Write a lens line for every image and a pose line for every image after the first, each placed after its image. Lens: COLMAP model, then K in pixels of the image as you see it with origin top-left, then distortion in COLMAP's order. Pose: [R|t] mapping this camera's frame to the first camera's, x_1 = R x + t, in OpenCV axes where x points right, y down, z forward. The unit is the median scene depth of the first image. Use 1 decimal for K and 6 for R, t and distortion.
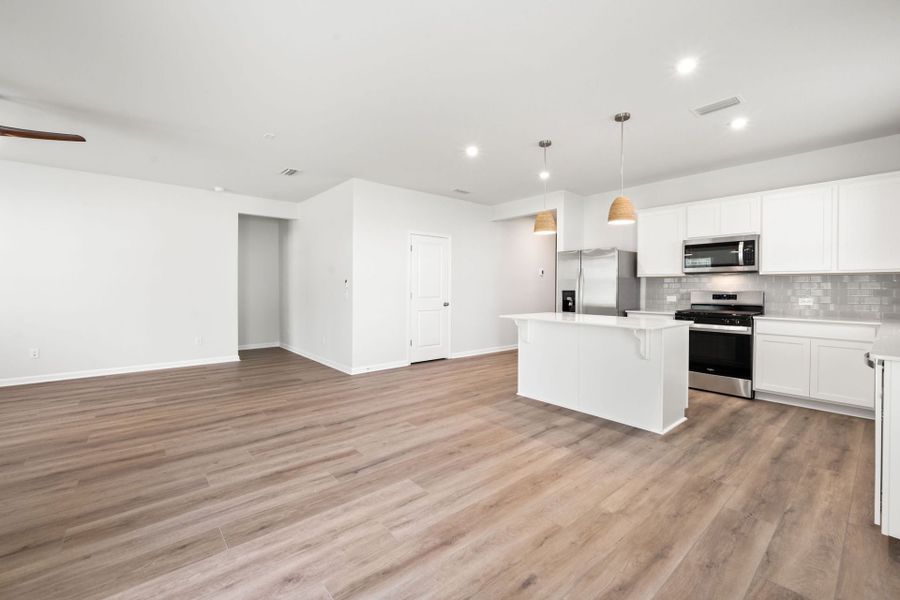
lens RADIAL K [[391.3, 0, 451.3], [0, 391.3, 296.6], [0, 0, 1]] dist [0.000195, -0.000008]
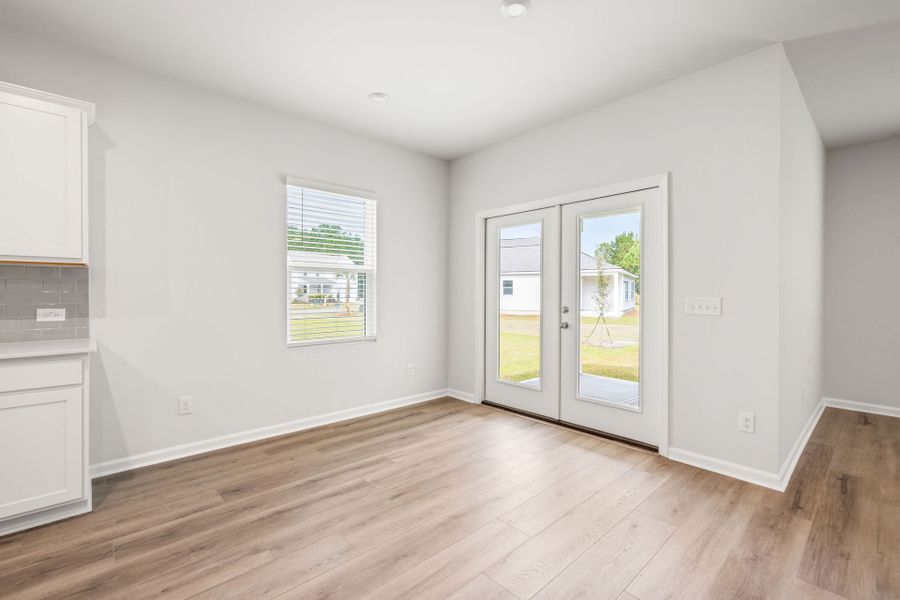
lens RADIAL K [[391.3, 0, 450.6], [0, 391.3, 294.3], [0, 0, 1]] dist [0.000195, -0.000008]
pose [[-0.999480, -0.003521, -0.032065, 0.038855], [-0.004341, 0.999664, 0.025537, -0.047533], [0.031965, 0.025663, -0.999159, 2.059880]]
